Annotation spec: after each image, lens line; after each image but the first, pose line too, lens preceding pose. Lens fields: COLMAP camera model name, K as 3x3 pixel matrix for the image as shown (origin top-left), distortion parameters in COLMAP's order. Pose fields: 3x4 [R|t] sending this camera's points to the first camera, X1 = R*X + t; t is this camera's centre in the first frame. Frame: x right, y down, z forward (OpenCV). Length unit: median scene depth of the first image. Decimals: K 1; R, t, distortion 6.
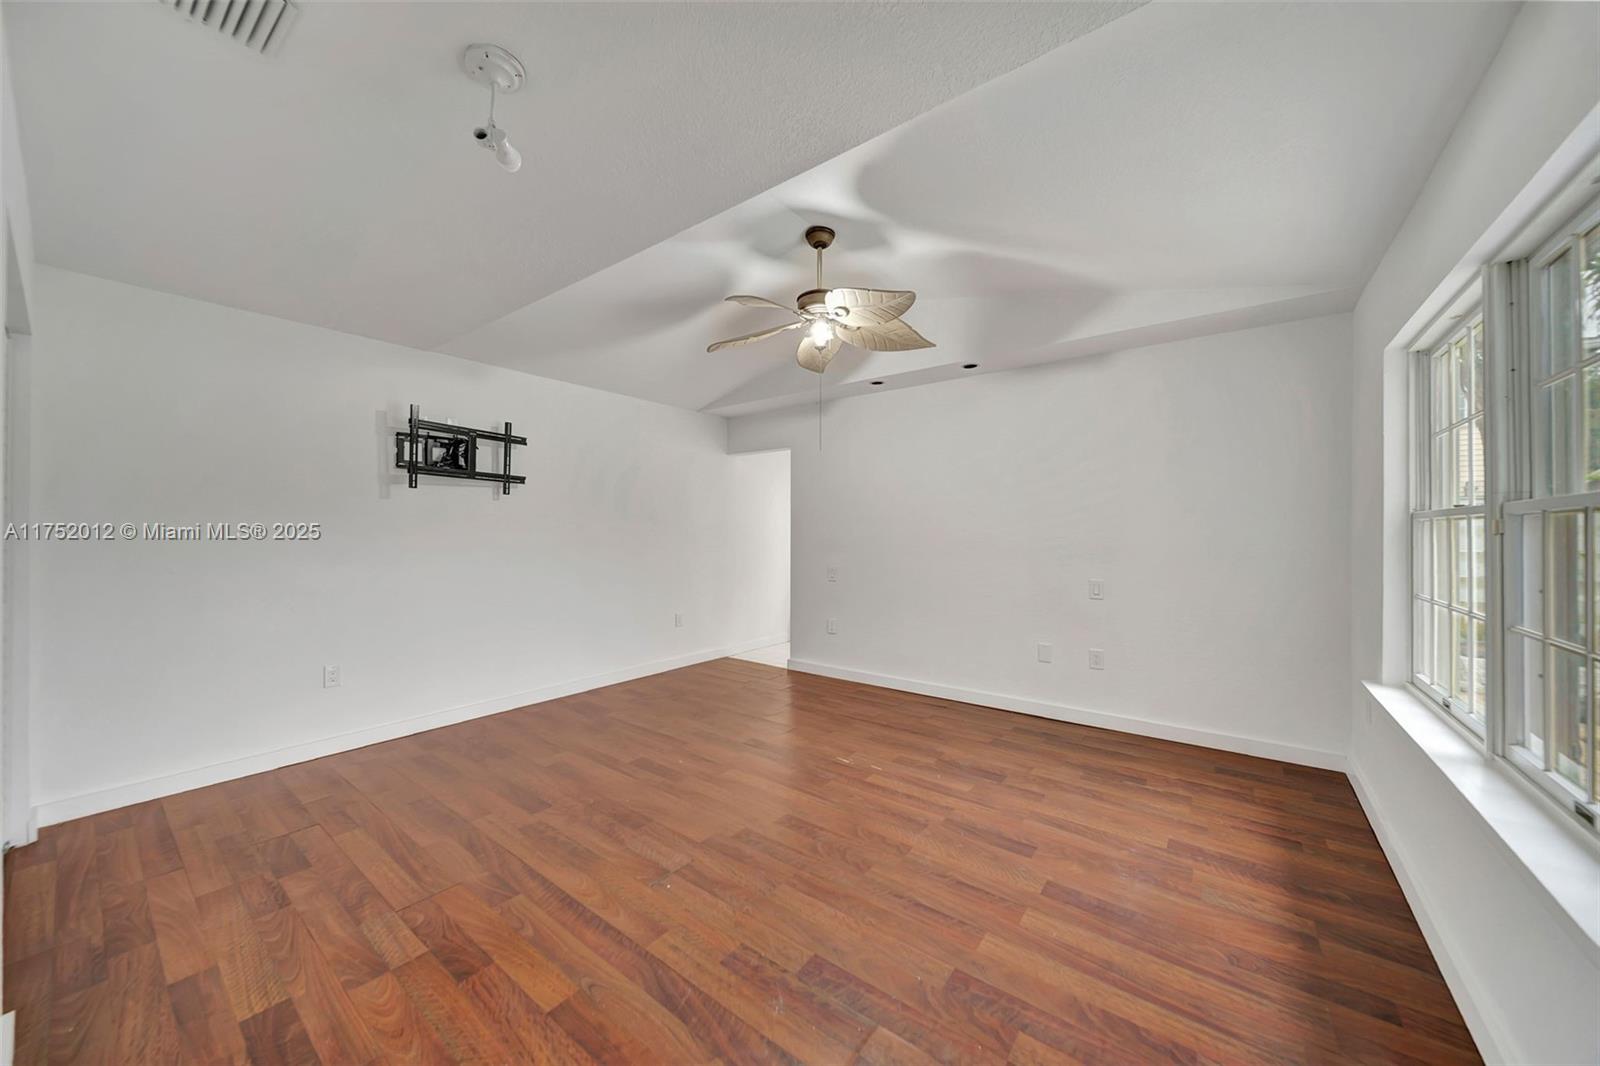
lens RADIAL K [[568.9, 0, 789.7], [0, 568.9, 538.7], [0, 0, 1]] dist [-0.000583, -0.000021]
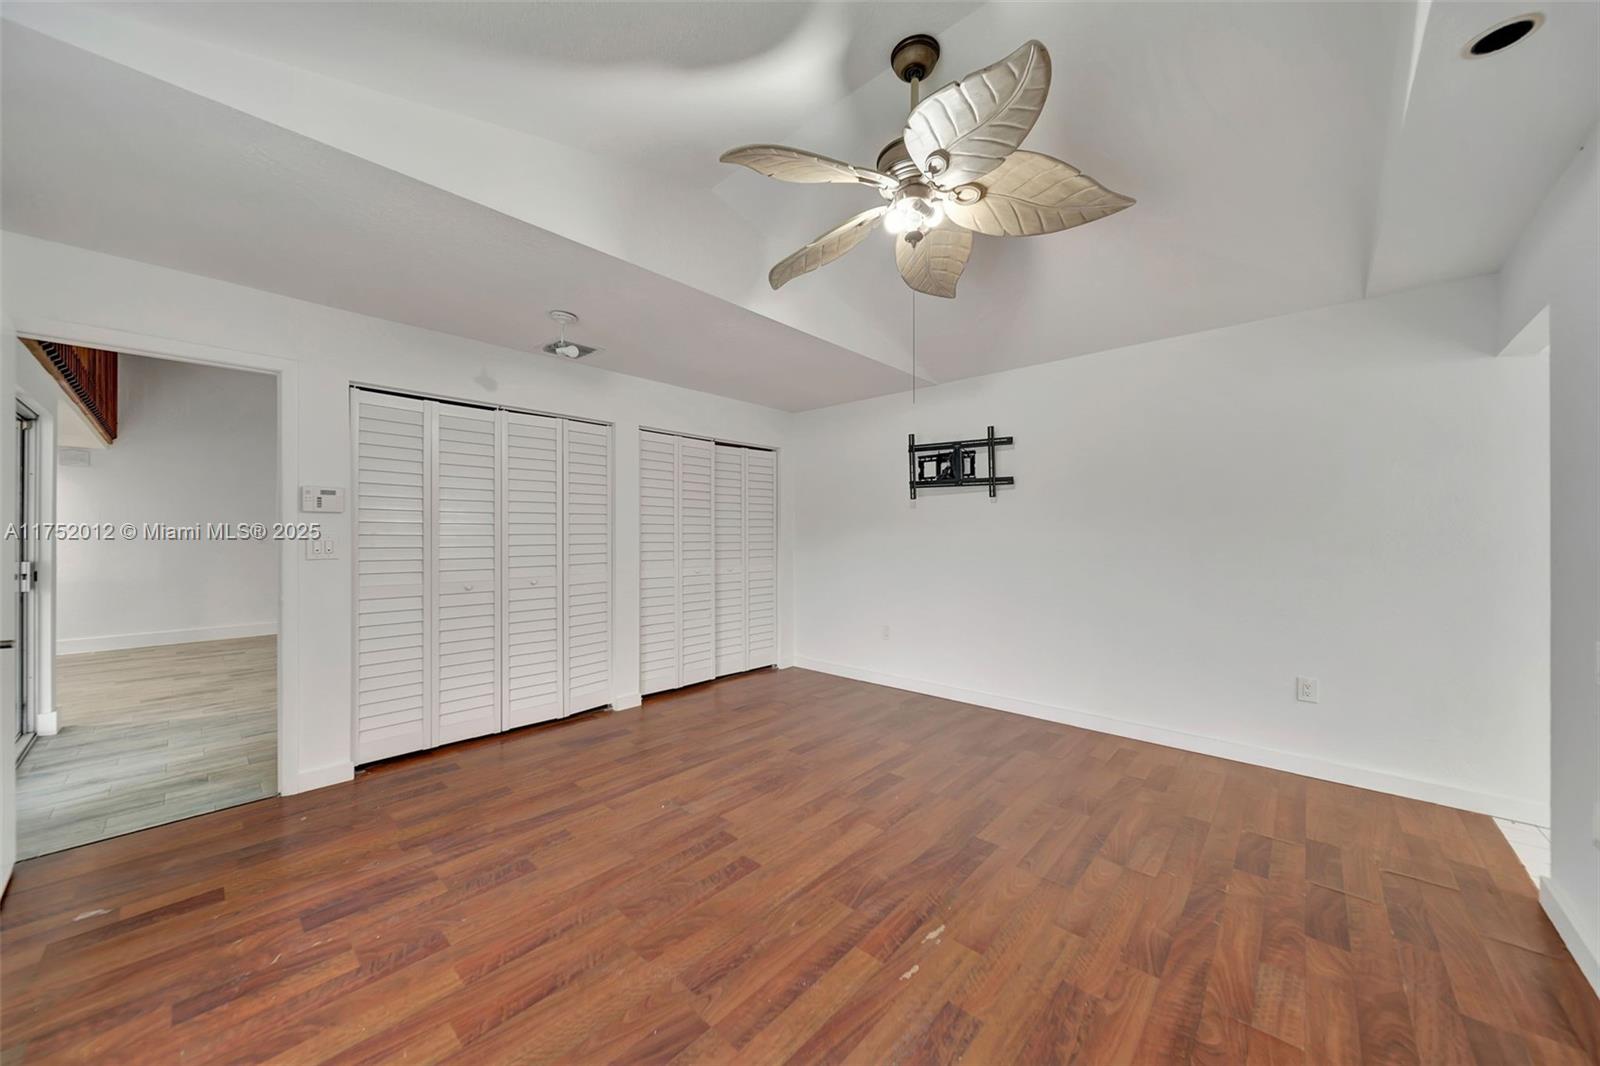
lens RADIAL K [[568.9, 0, 792.1], [0, 568.9, 518.5], [0, 0, 1]] dist [-0.000583, -0.000021]
pose [[-0.092087, -0.024337, -0.995454, 0.867112], [-0.011189, 0.999663, -0.023405, -0.016127], [0.995688, 0.008982, -0.092328, 1.142814]]
